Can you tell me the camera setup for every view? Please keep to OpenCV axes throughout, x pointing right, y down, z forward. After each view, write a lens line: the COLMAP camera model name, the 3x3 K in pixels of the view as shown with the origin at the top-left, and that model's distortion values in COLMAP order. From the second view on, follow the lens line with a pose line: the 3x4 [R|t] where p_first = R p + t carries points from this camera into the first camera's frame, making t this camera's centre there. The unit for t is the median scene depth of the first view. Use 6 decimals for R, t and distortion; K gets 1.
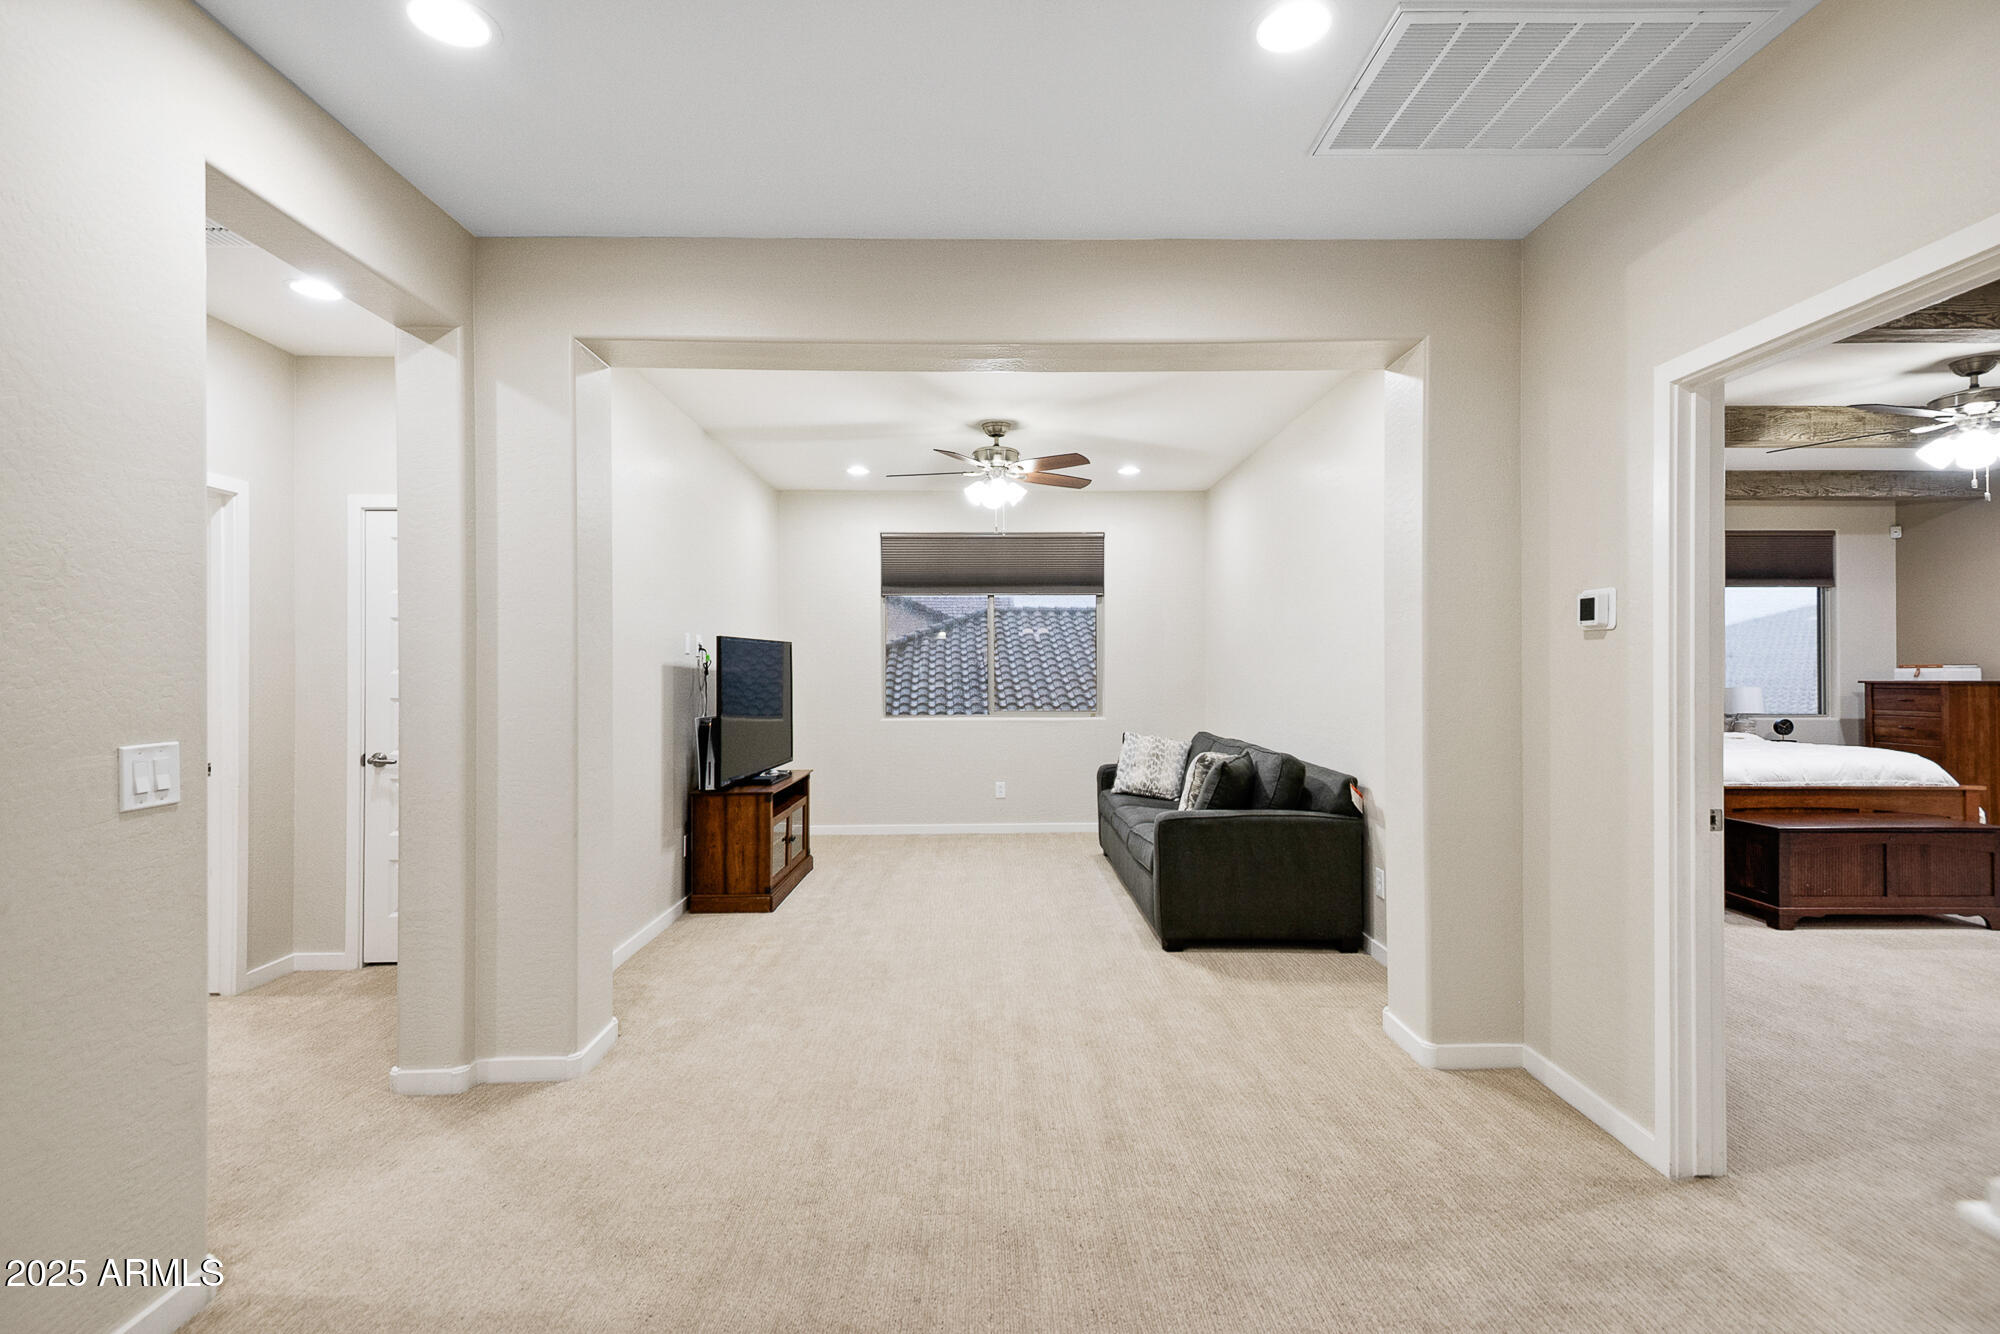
lens RADIAL K [[946.2, 0, 995.8], [0, 946.2, 650.0], [0, 0, 1]] dist [0.017135, -0.000806]
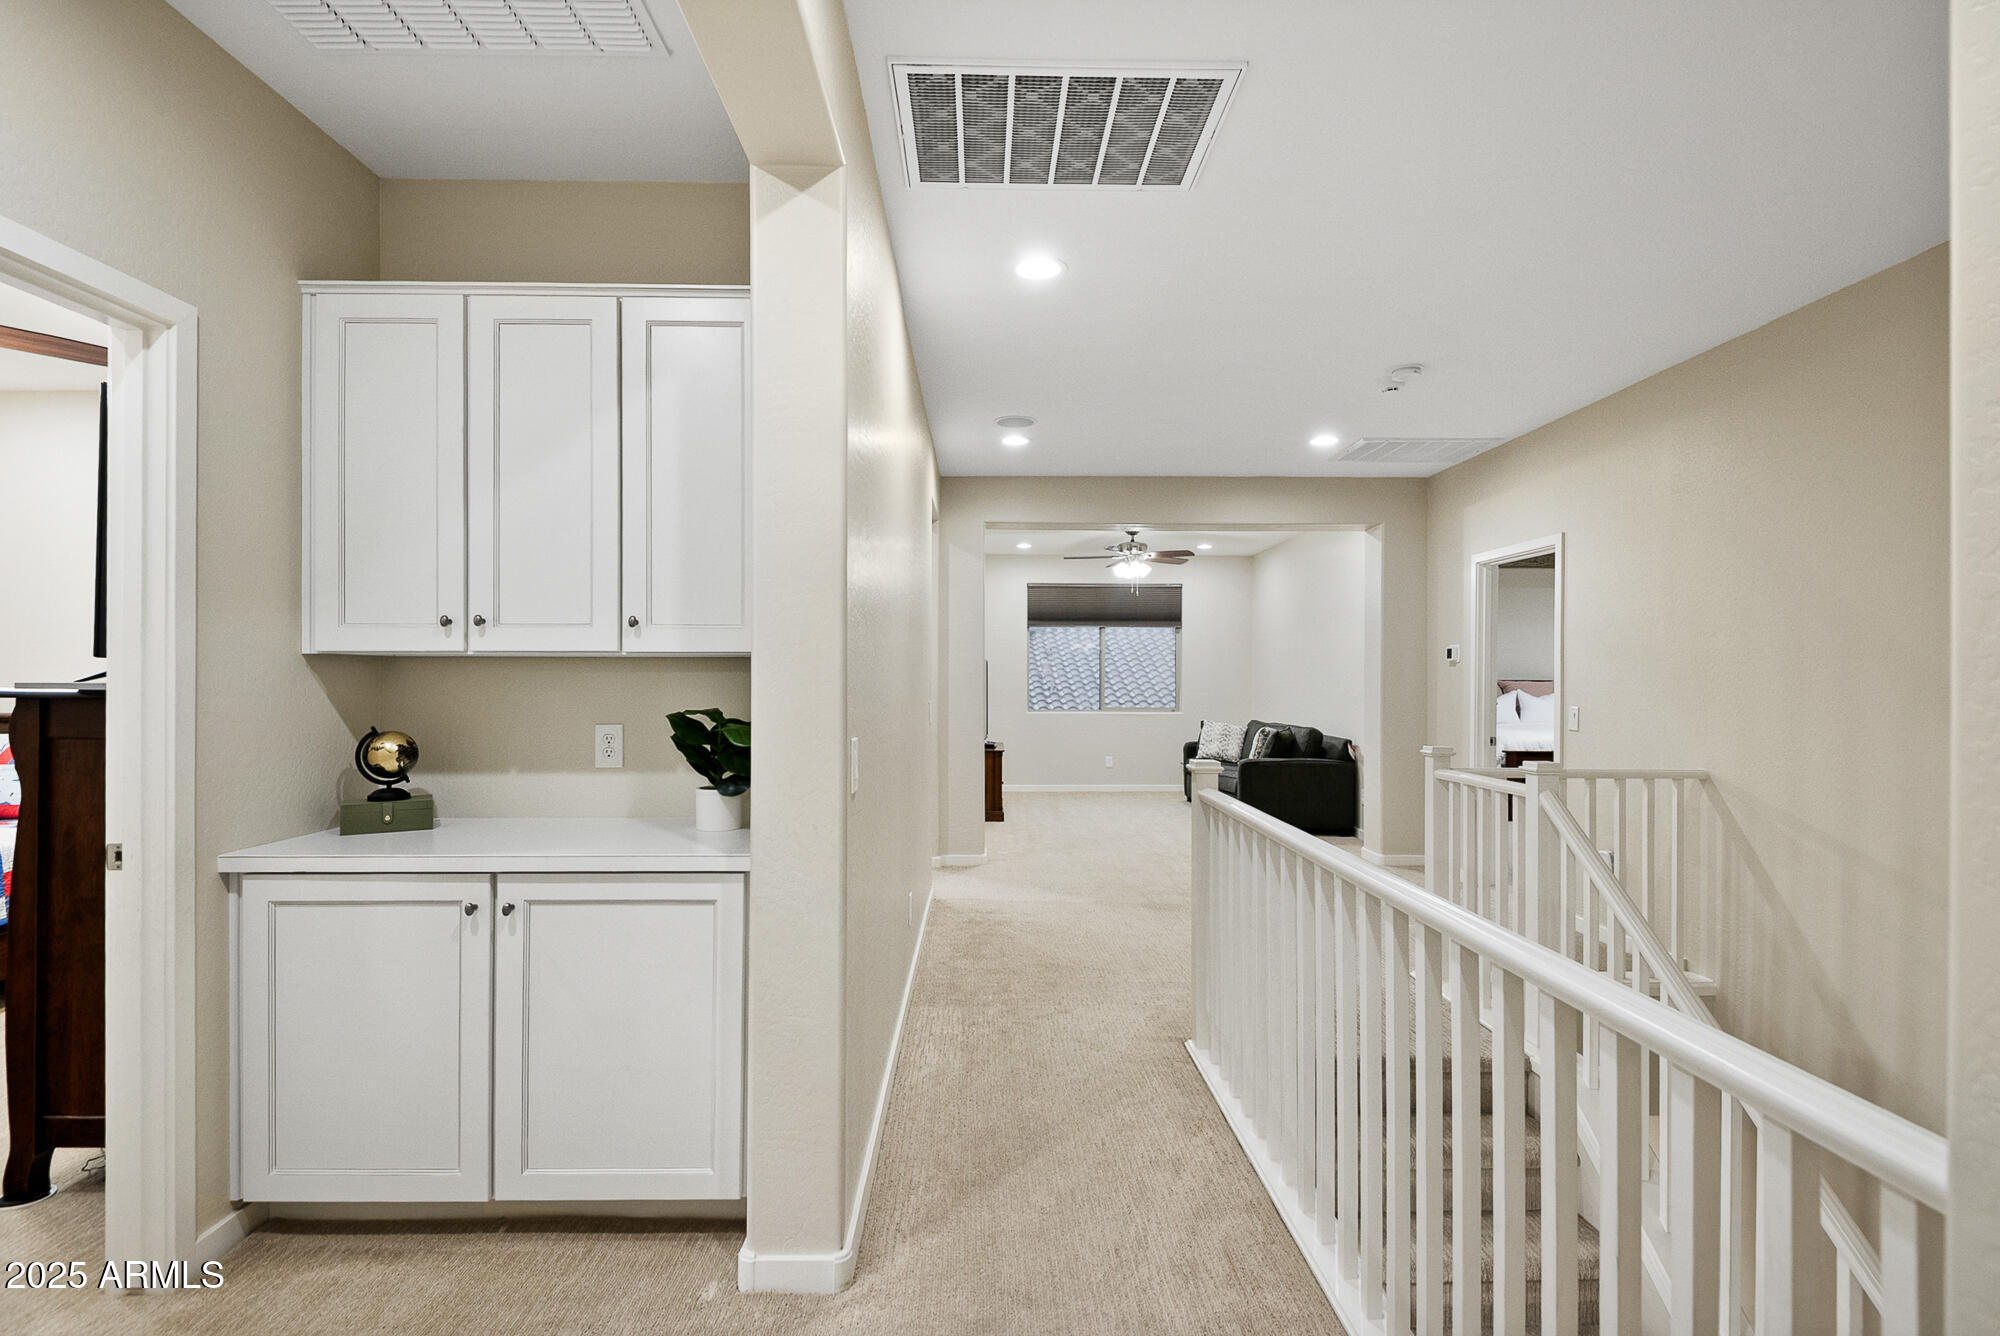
lens RADIAL K [[946.2, 0, 1008.4], [0, 946.2, 646.7], [0, 0, 1]] dist [0.017135, -0.000806]
pose [[0.999963, 0.007512, 0.004108, -0.370844], [-0.007459, 0.999891, -0.012770, -0.019017], [-0.004204, 0.012739, 0.999910, -1.062120]]
